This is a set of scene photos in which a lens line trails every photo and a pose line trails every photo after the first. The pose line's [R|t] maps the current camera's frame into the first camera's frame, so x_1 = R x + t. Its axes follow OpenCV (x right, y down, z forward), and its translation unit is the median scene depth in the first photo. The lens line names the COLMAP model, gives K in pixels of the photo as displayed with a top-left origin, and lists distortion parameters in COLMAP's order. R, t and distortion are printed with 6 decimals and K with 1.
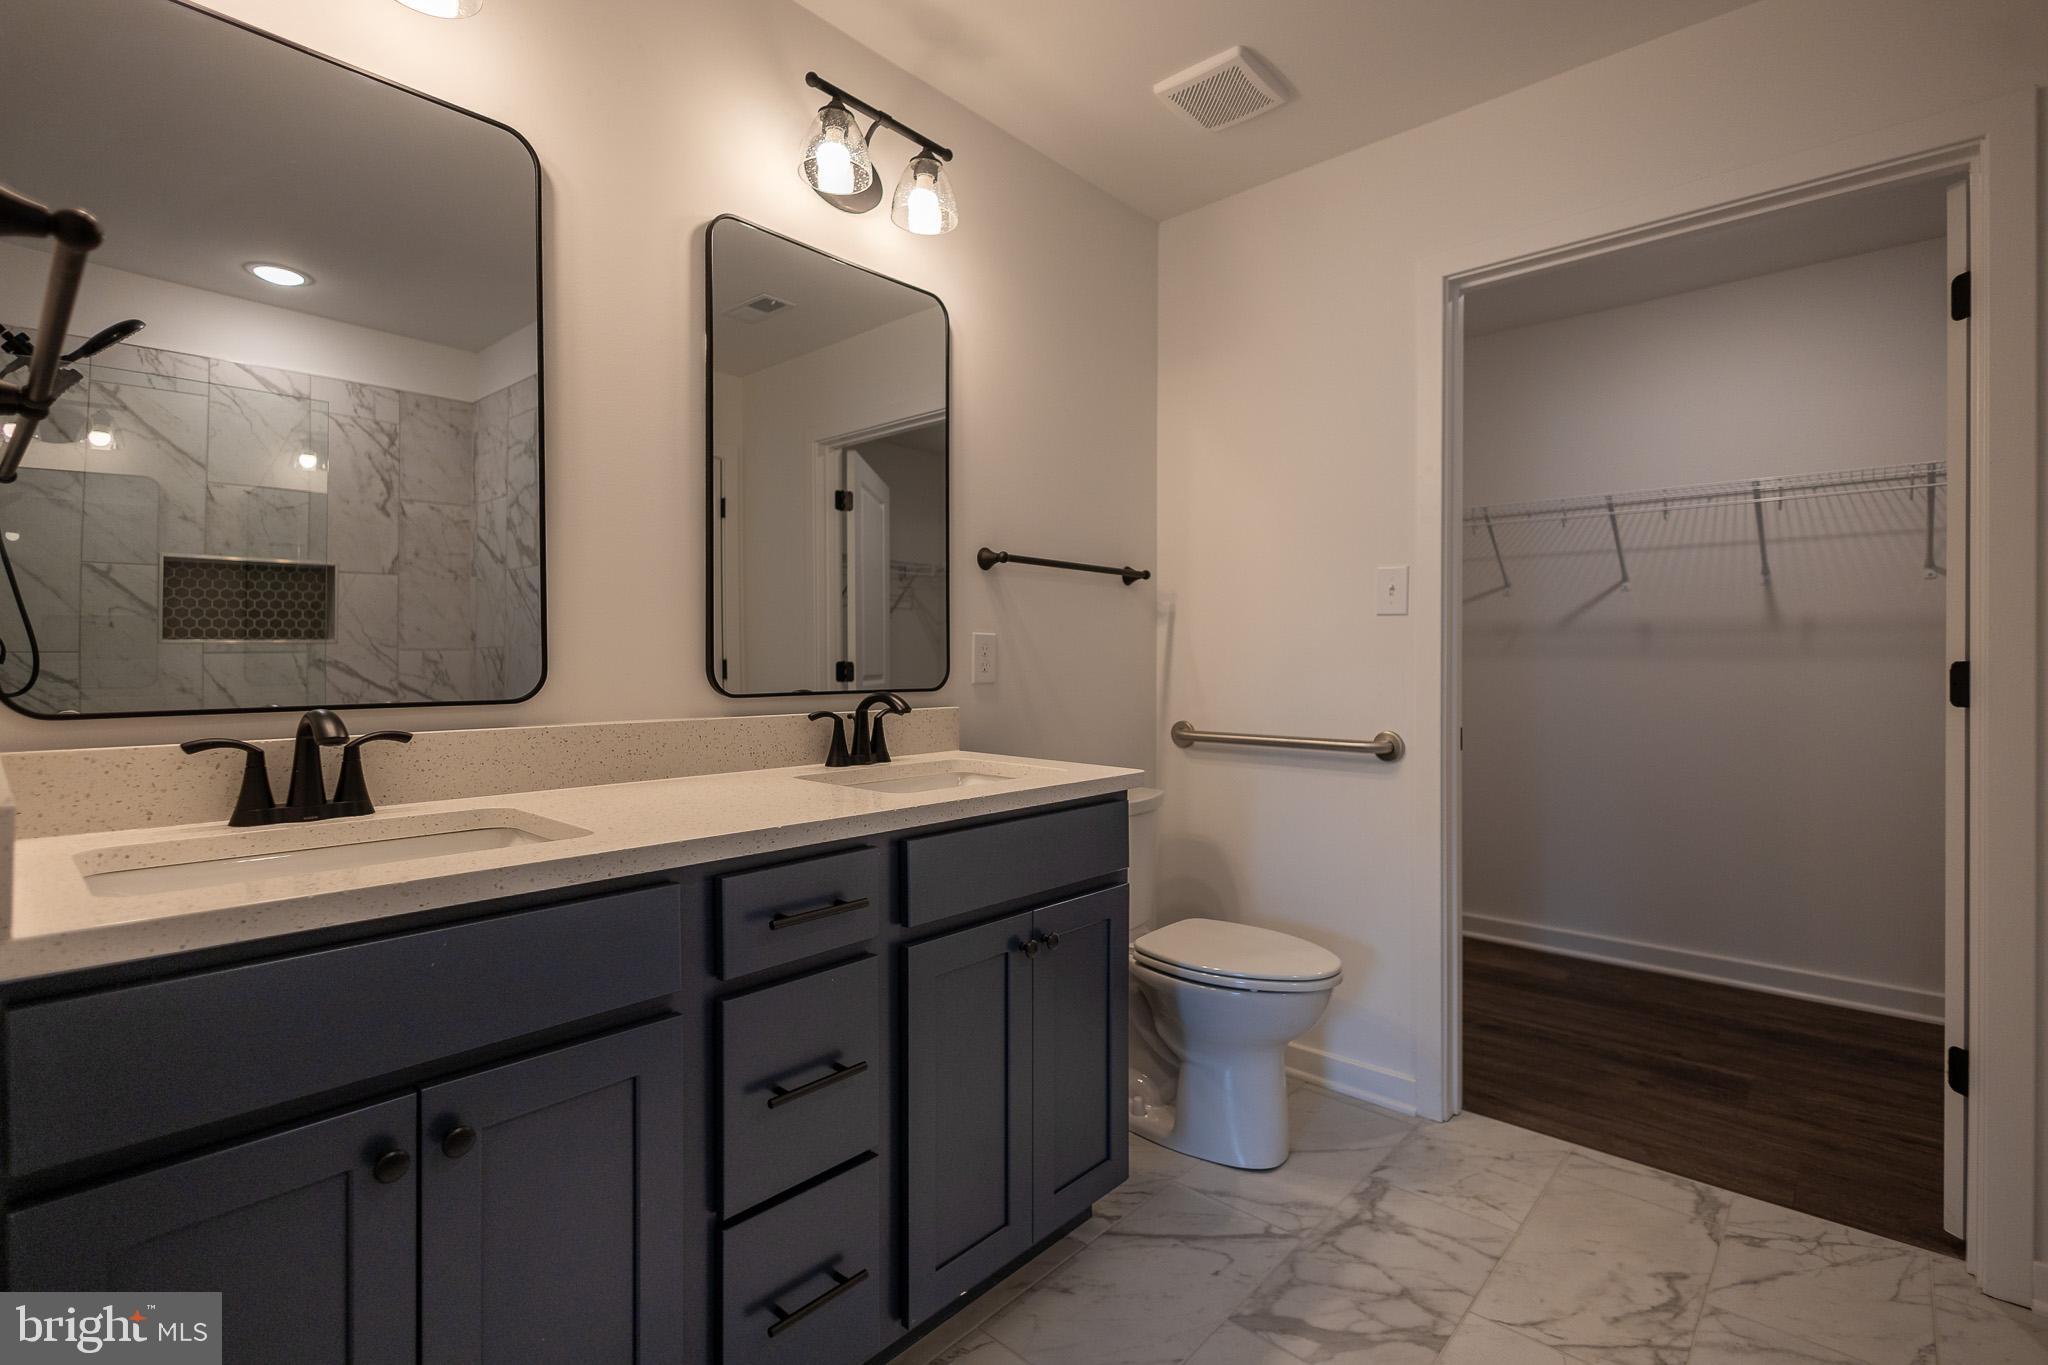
lens RADIAL K [[945.8, 0, 1010.6], [0, 945.8, 682.3], [0, 0, 1]] dist [0.011990, -0.005362]
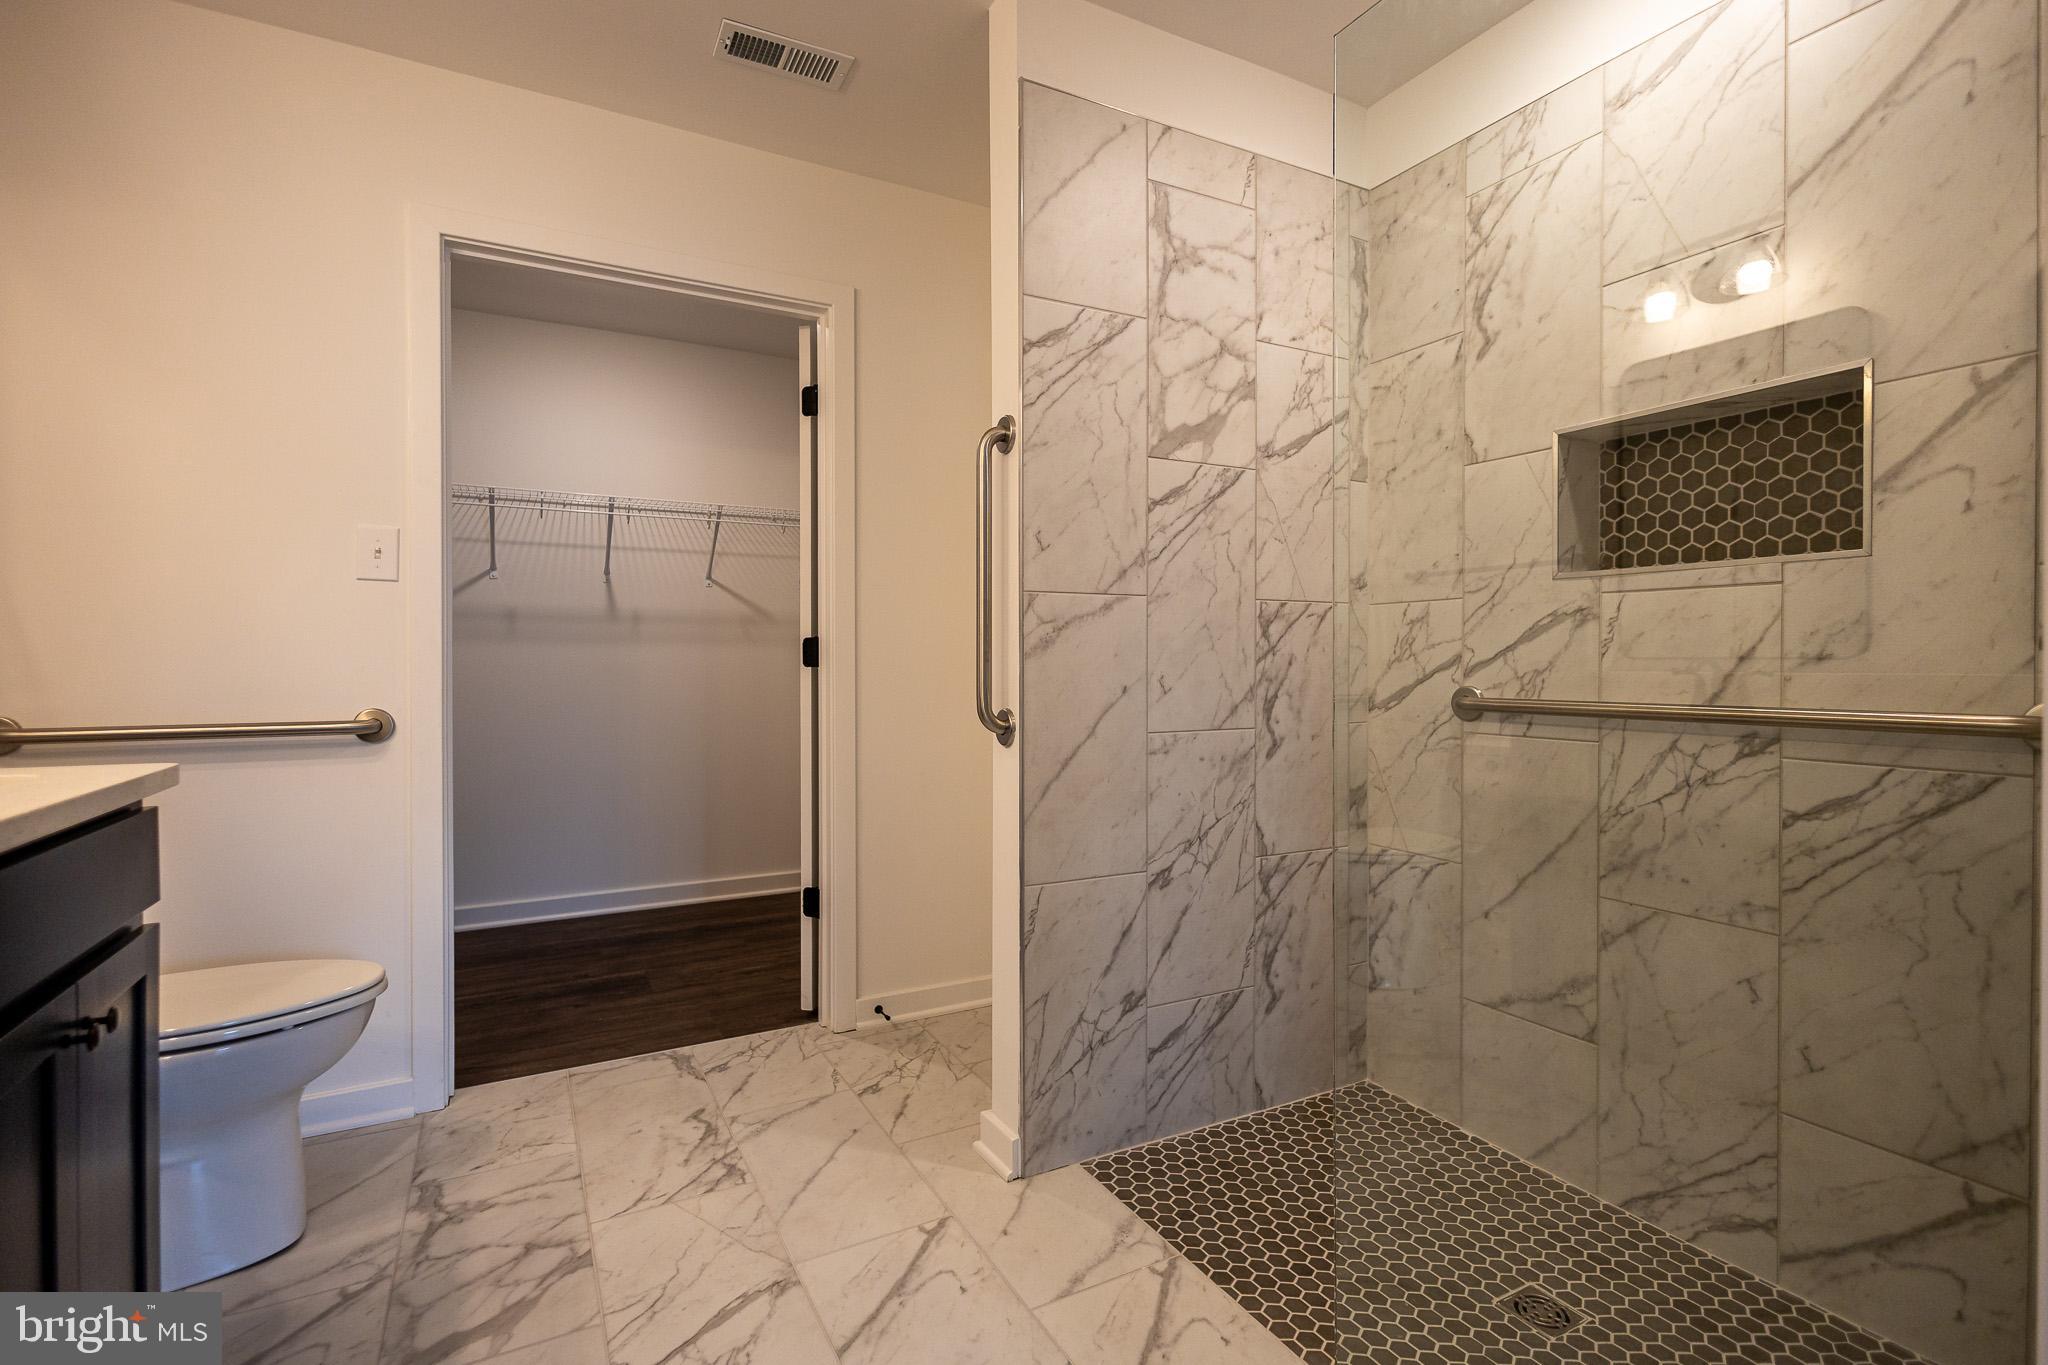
lens RADIAL K [[945.8, 0, 1010.6], [0, 945.8, 682.3], [0, 0, 1]] dist [0.011990, -0.005362]
pose [[0.346923, -0.021086, 0.937656, -0.299433], [0.021161, 0.999669, 0.014651, 0.032451], [-0.937655, 0.014759, 0.347255, 0.139058]]
